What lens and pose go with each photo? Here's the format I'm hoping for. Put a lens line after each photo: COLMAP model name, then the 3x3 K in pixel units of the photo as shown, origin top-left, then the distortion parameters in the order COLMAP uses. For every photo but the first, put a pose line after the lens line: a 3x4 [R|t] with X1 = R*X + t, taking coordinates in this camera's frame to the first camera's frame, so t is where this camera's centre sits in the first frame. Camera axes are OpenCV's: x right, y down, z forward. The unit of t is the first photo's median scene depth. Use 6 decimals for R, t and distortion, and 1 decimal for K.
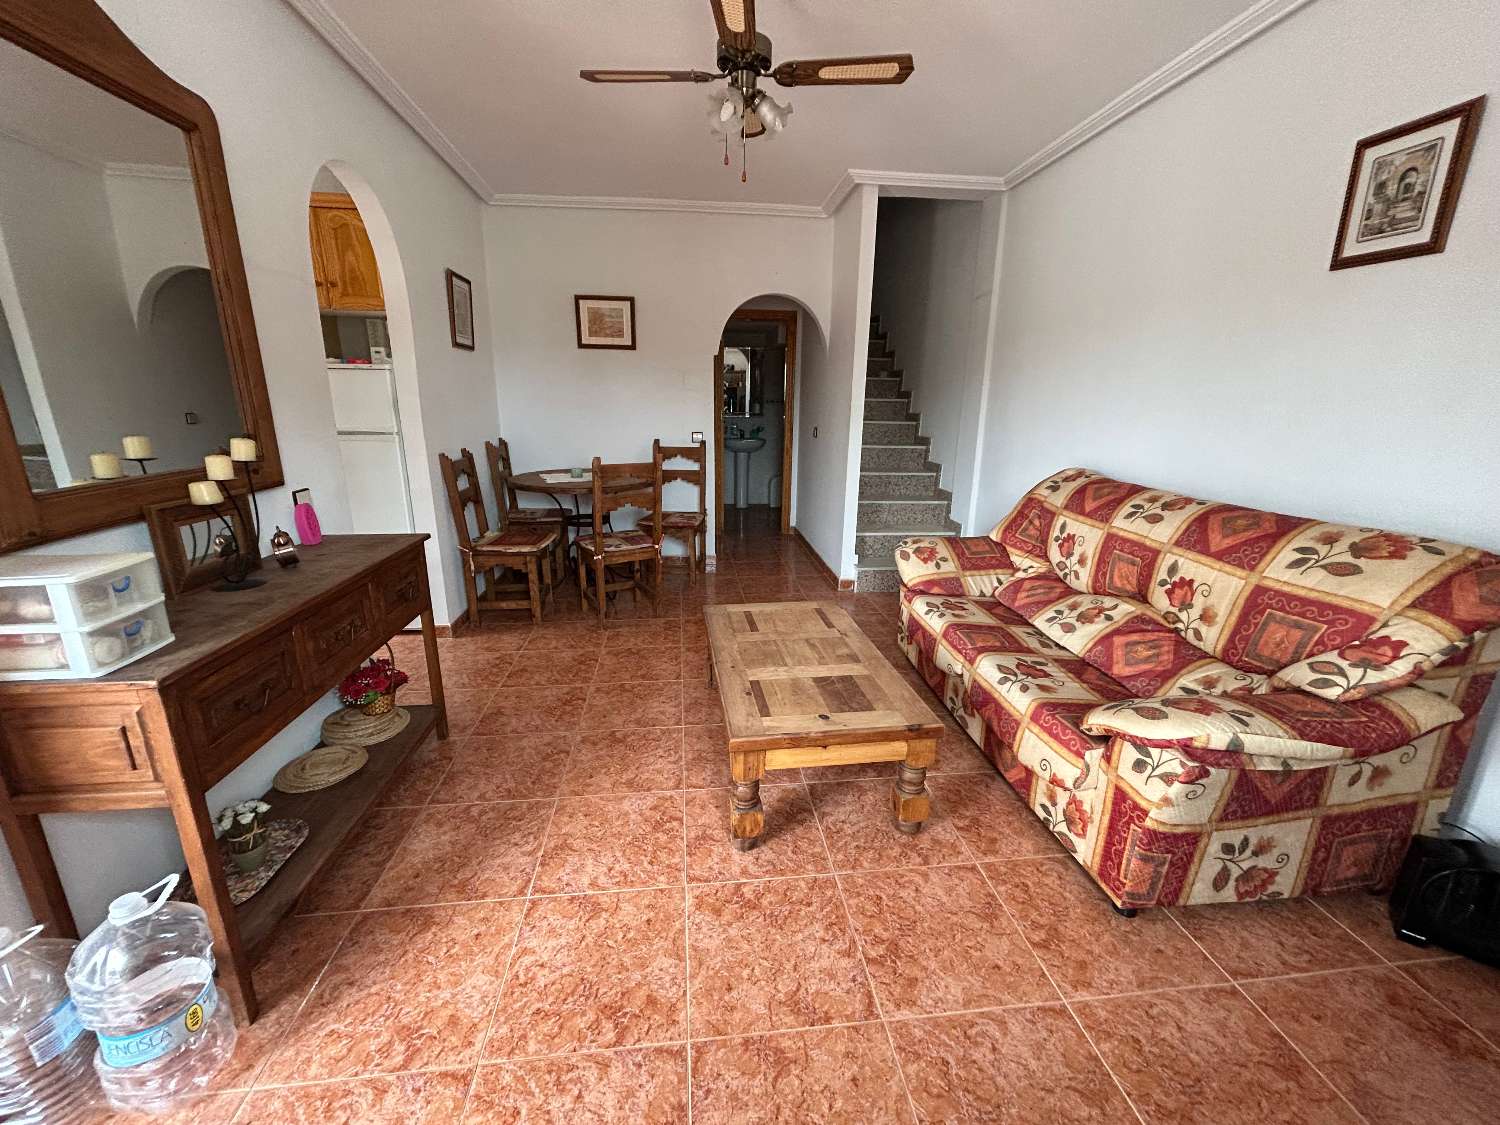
lens RADIAL K [[605.1, 0, 750.0], [0, 605.1, 562.5], [0, 0, 1]] dist [0.000960, -0.000107]
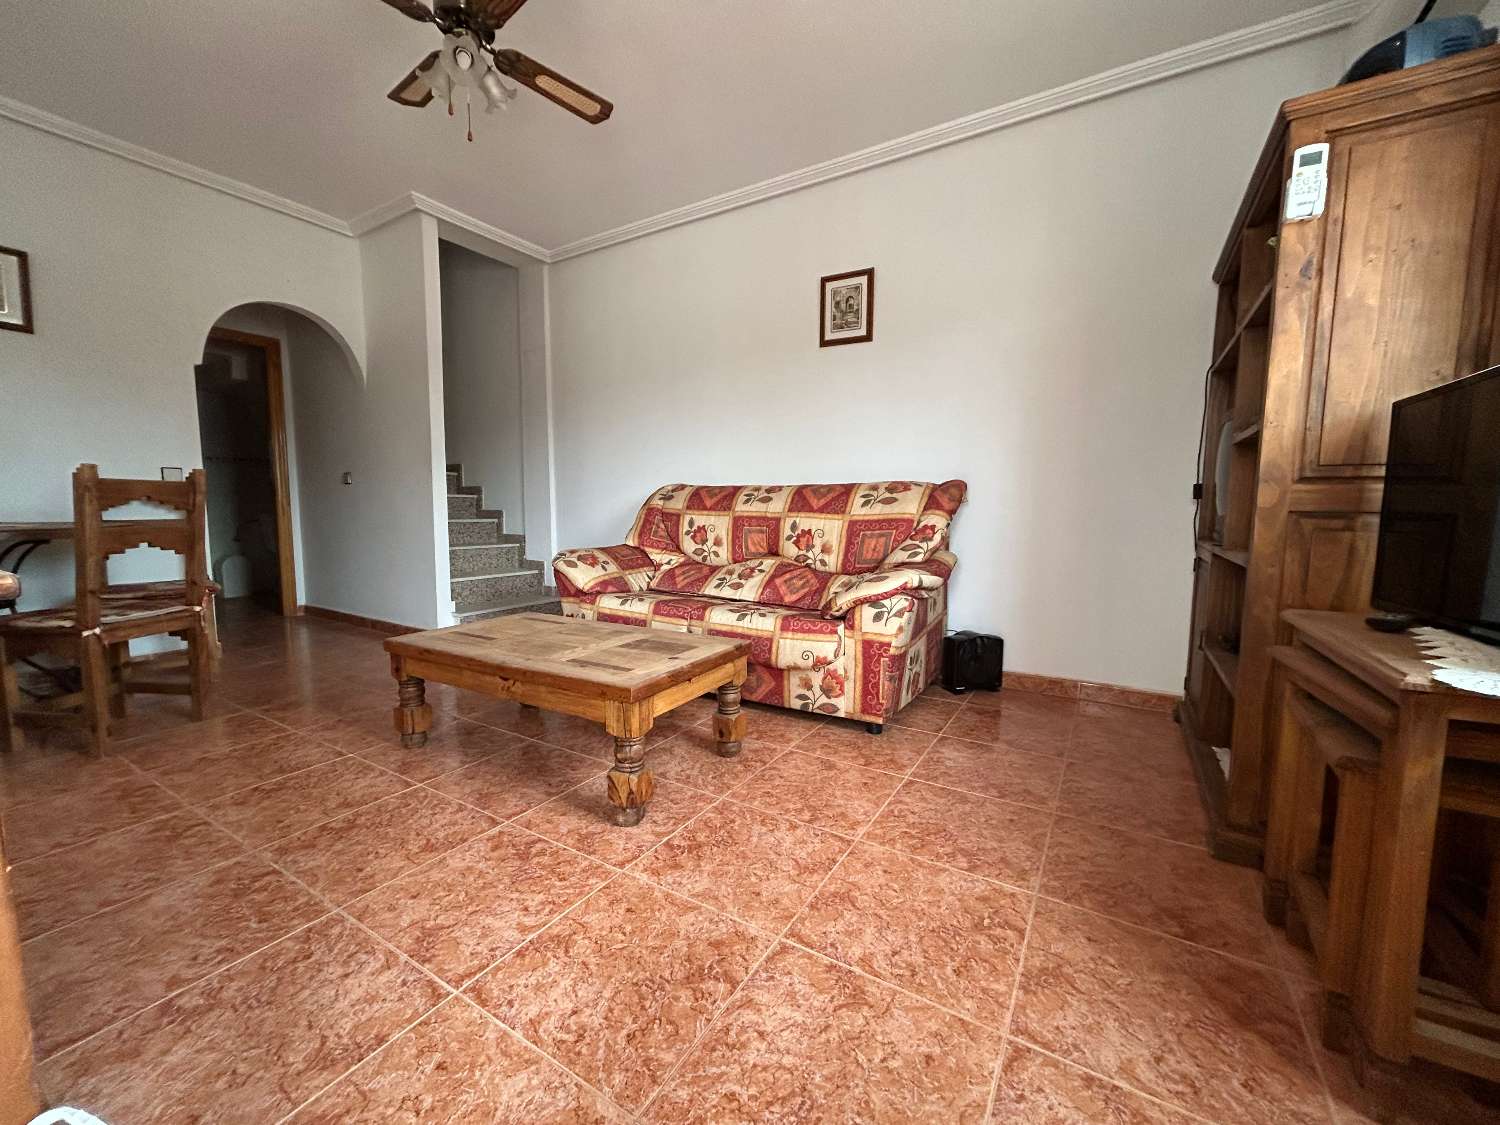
lens RADIAL K [[605.1, 0, 750.0], [0, 605.1, 562.5], [0, 0, 1]] dist [0.000960, -0.000107]
pose [[0.614551, -0.084106, 0.784381, -0.551370], [0.212198, 0.975278, -0.061679, 0.174311], [-0.759802, 0.204349, 0.617205, 0.215605]]
